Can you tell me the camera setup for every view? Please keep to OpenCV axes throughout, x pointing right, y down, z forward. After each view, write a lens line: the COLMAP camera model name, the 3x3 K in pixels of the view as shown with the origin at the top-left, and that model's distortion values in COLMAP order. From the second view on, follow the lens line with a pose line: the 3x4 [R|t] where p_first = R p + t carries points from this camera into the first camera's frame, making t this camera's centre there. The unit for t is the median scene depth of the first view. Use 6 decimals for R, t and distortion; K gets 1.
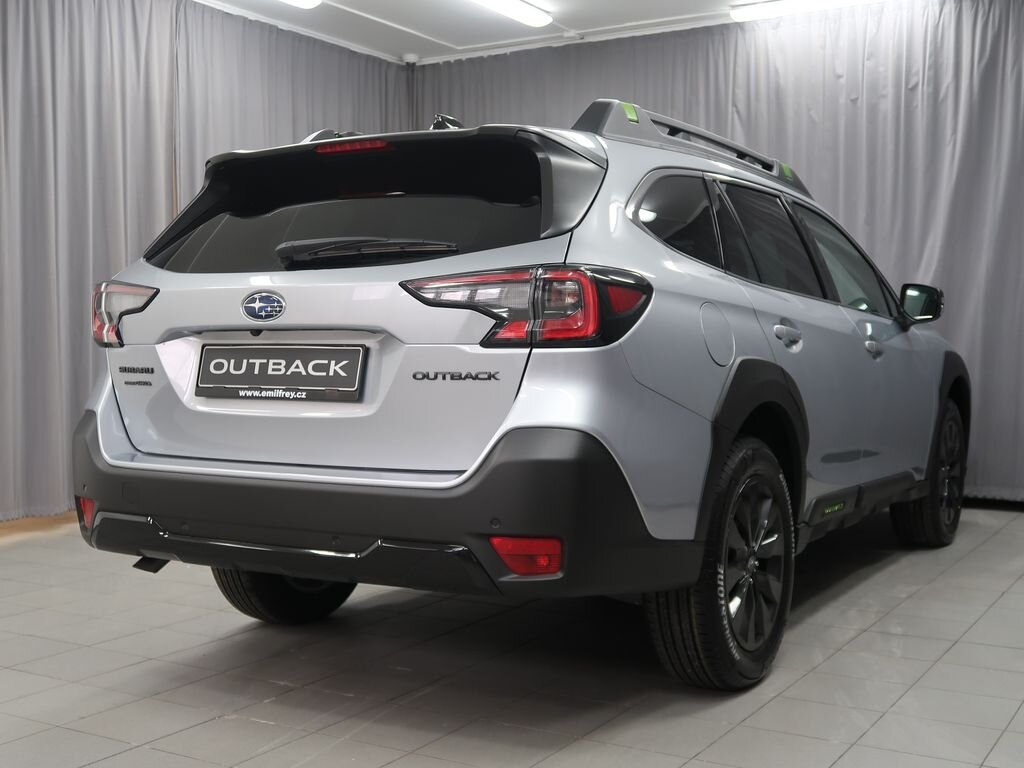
lens RADIAL K [[1262.7, 0, 495.7], [0, 1262.7, 385.0], [0, 0, 1]] dist [-0.011206, -0.017094]
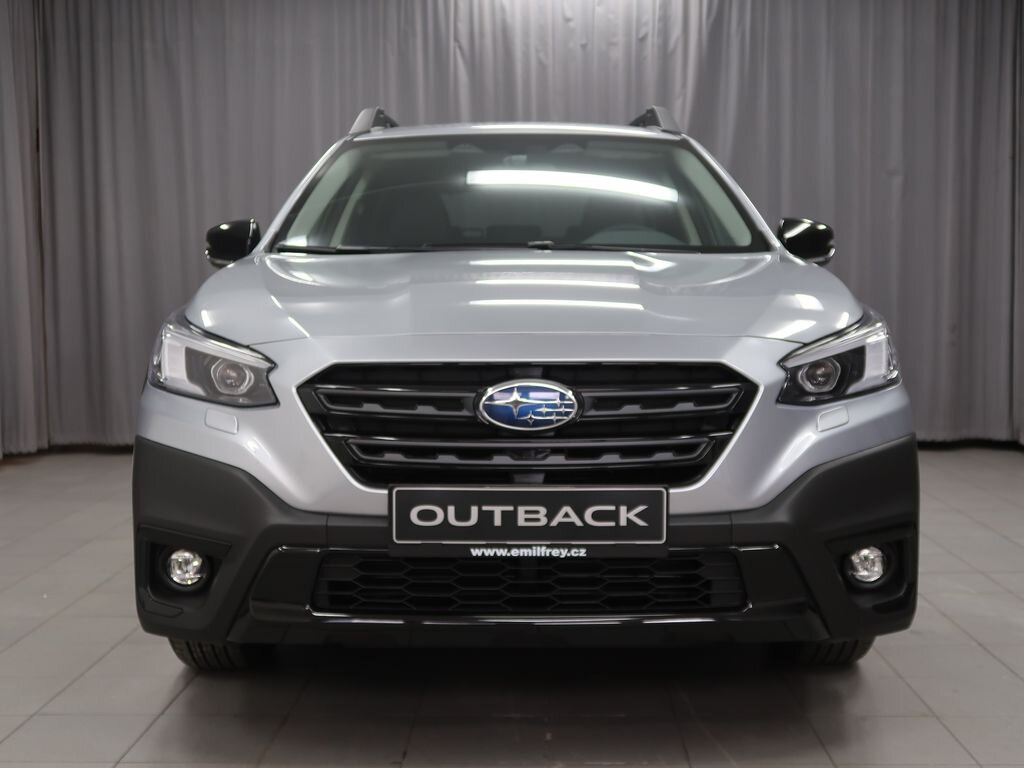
lens RADIAL K [[1222.6, 0, 554.4], [0, 1222.6, 384.9], [0, 0, 1]] dist [-0.013353, -0.010470]
pose [[0.867945, -0.079791, 0.490208, -0.515083], [0.022996, 0.992408, 0.120819, -0.180396], [-0.496127, -0.093592, 0.863191, 0.372732]]
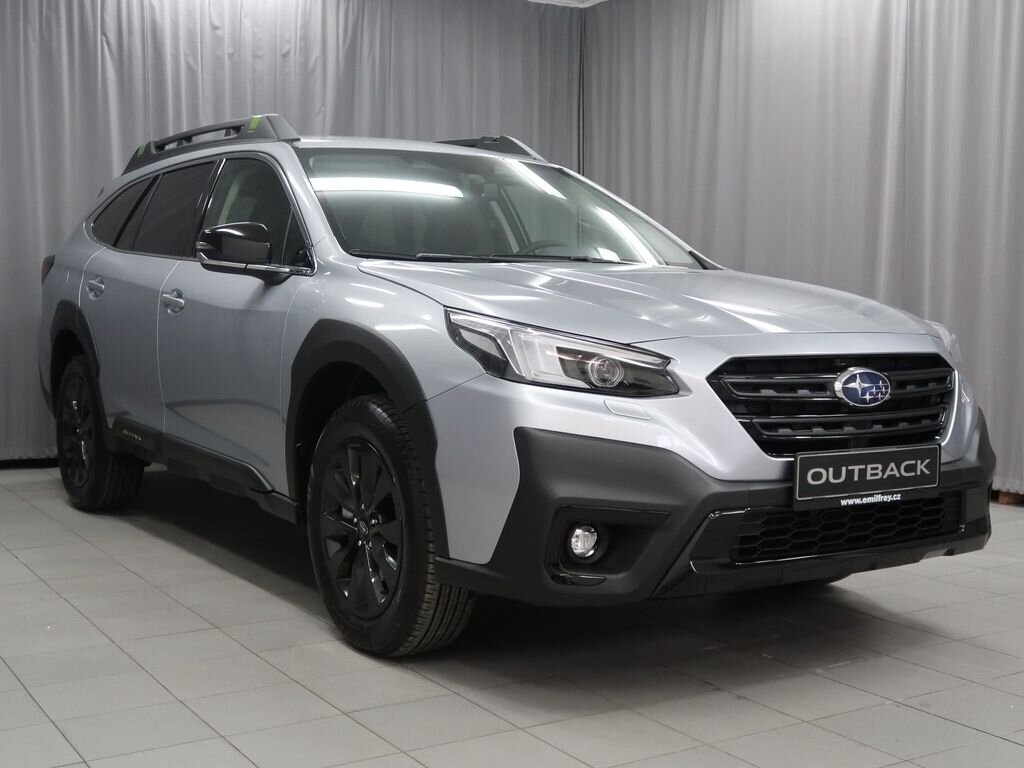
lens RADIAL K [[1272.4, 0, 471.1], [0, 1272.4, 384.4], [0, 0, 1]] dist [-0.092383, -0.006139]
pose [[0.463059, -0.086455, 0.882101, -1.189152], [-0.019430, 0.994002, 0.107622, -0.183022], [-0.886115, -0.066974, 0.458601, 0.835360]]
